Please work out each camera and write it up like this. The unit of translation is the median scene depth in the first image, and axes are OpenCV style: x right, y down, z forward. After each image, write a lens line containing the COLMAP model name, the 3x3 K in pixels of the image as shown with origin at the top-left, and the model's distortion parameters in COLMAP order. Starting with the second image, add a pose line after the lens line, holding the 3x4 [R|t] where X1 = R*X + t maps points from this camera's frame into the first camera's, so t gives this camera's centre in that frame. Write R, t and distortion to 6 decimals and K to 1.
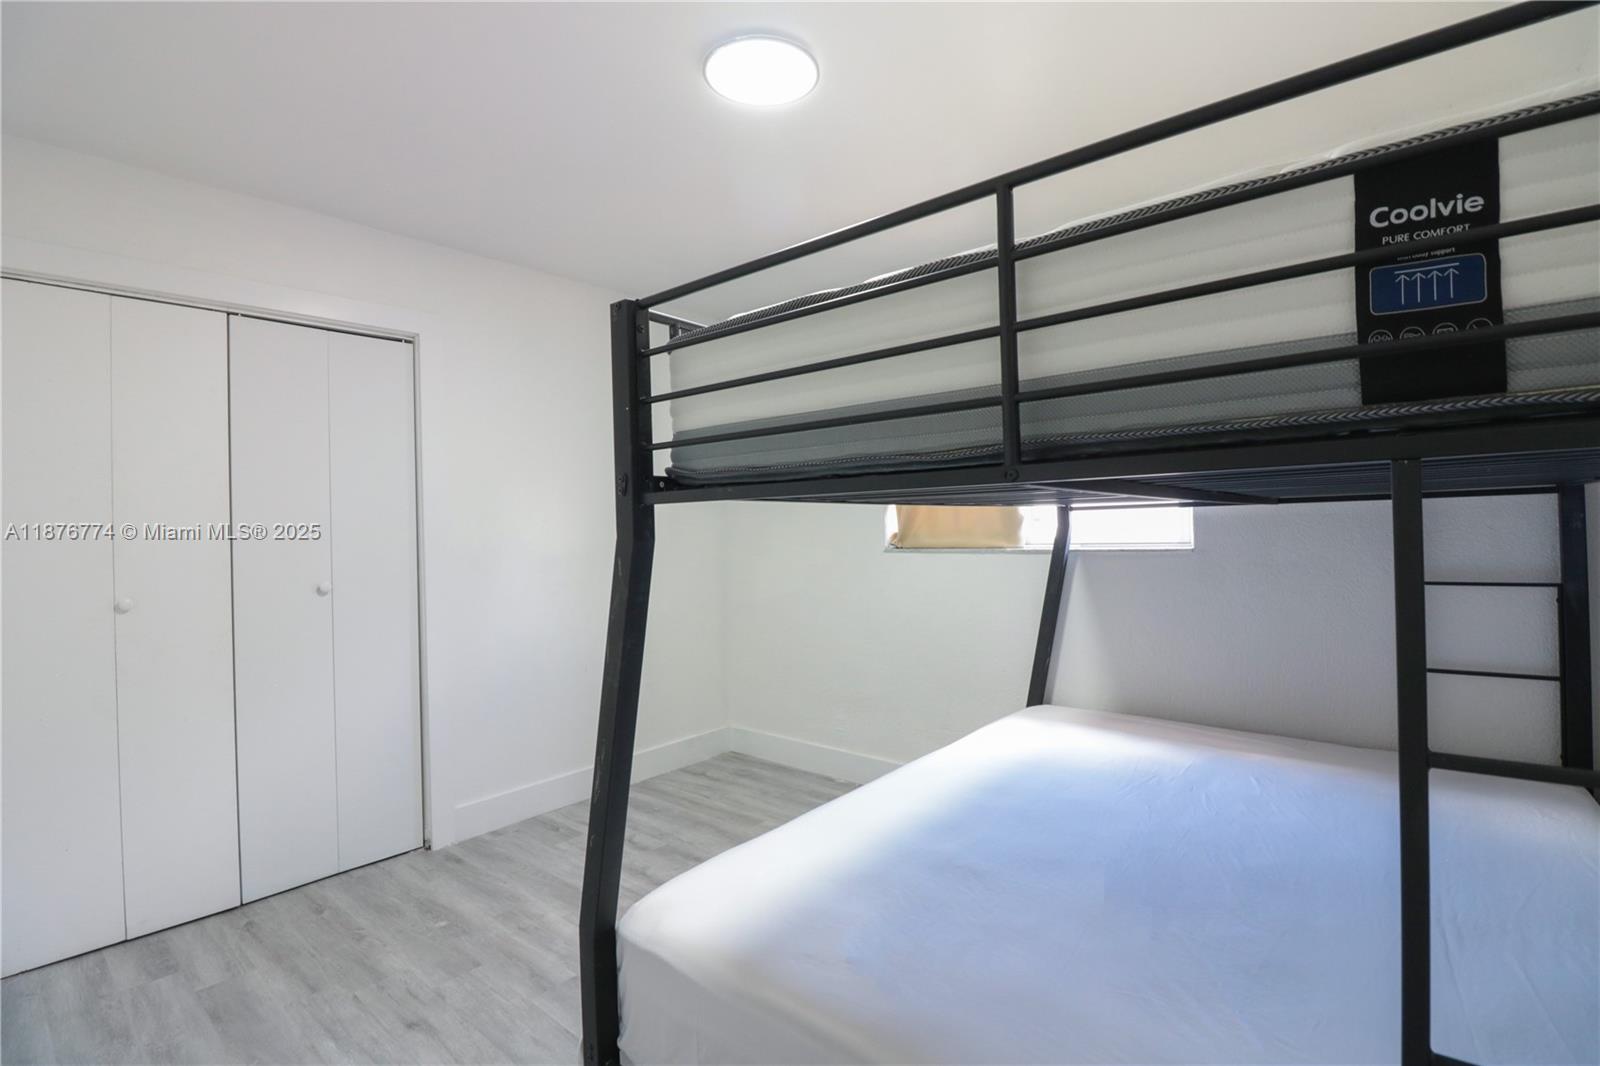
lens RADIAL K [[728.6, 0, 800.0], [0, 728.6, 533.0], [0, 0, 1]] dist [0.015178, -0.019588]
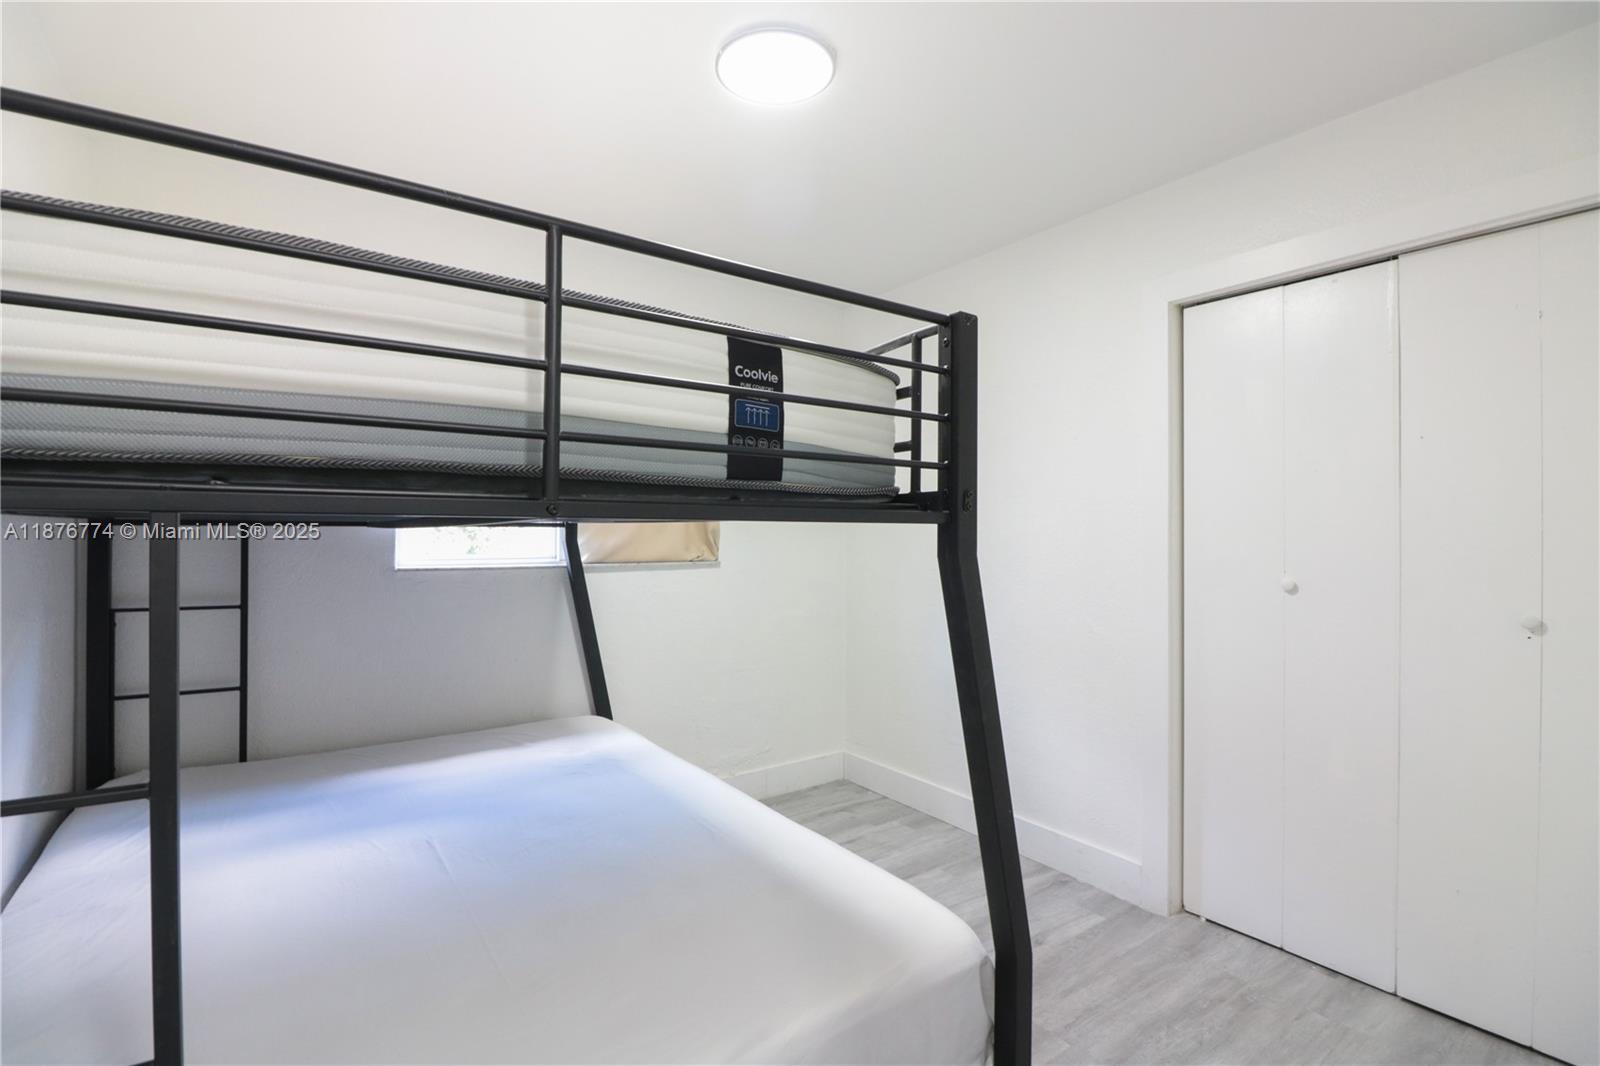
lens RADIAL K [[728.6, 0, 800.0], [0, 728.6, 533.0], [0, 0, 1]] dist [0.015178, -0.019588]
pose [[0.224276, 0.034382, 0.973919, -0.765167], [-0.015278, 0.999379, -0.031763, -0.007770], [-0.974406, -0.007756, 0.224662, 0.478847]]
